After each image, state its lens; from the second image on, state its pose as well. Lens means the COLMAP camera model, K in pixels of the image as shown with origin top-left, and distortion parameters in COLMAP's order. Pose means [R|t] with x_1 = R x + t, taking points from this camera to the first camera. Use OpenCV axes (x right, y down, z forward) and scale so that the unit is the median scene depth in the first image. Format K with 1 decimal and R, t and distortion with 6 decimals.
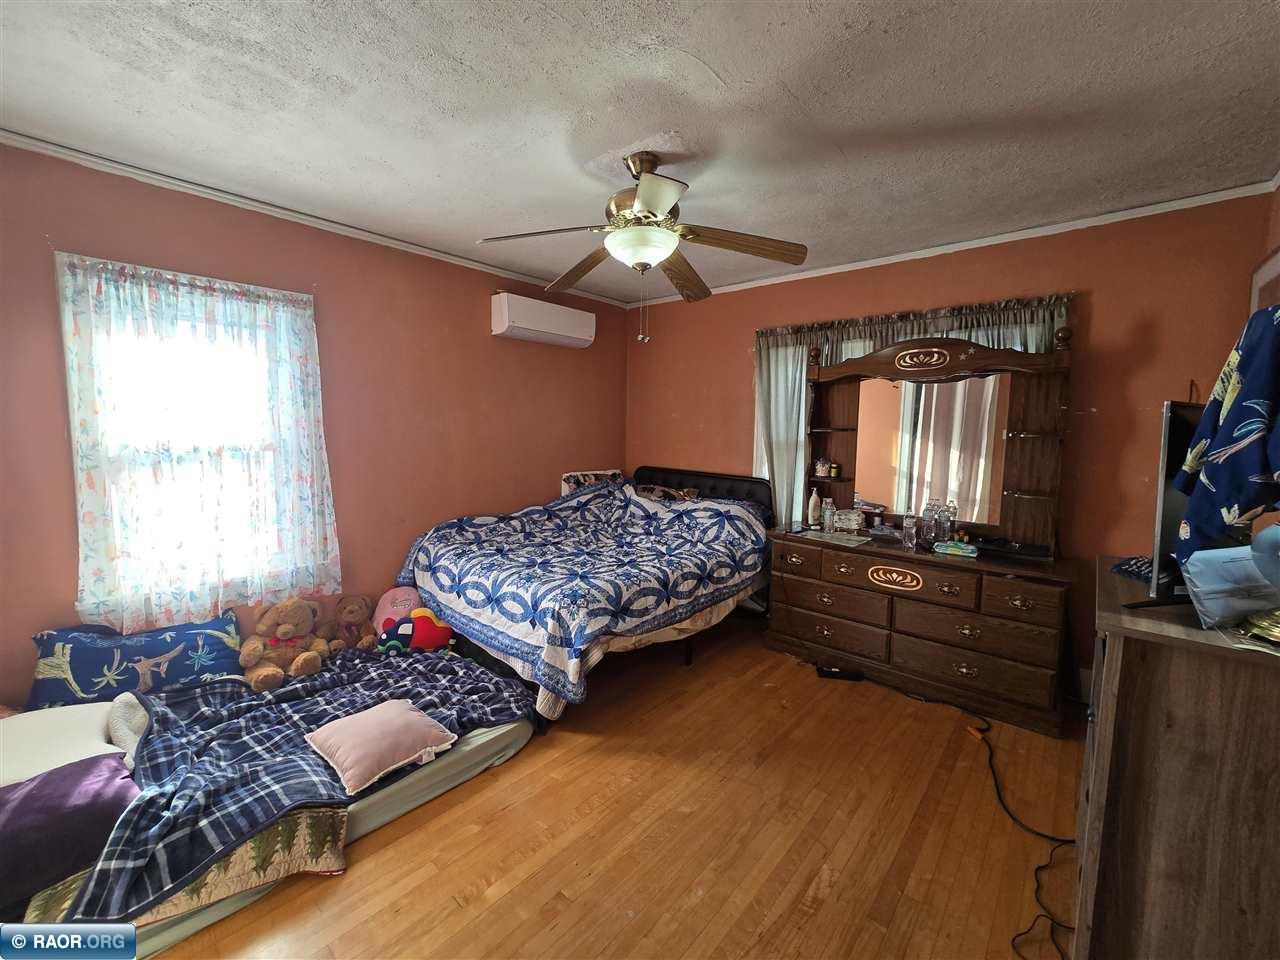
lens RADIAL K [[521.8, 0, 637.1], [0, 521.8, 480.4], [0, 0, 1]] dist [-0.008969, 0.002959]
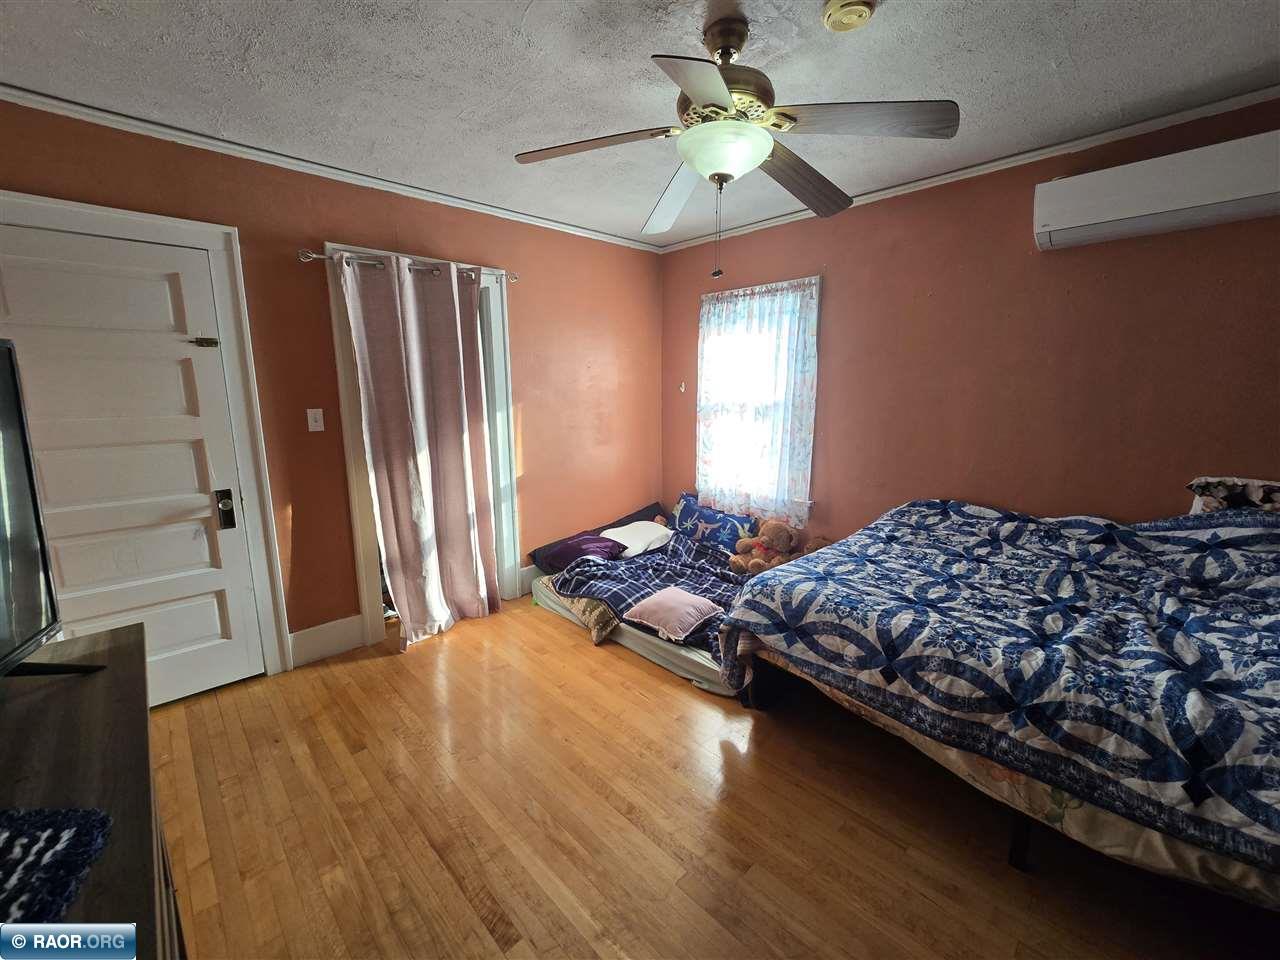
lens RADIAL K [[521.8, 0, 638.2], [0, 521.8, 479.7], [0, 0, 1]] dist [-0.008969, 0.002959]
pose [[-0.087617, 0.165772, -0.982264, 0.638655], [-0.097186, 0.979930, 0.174047, -0.068529], [0.991402, 0.110712, -0.069748, 0.725325]]
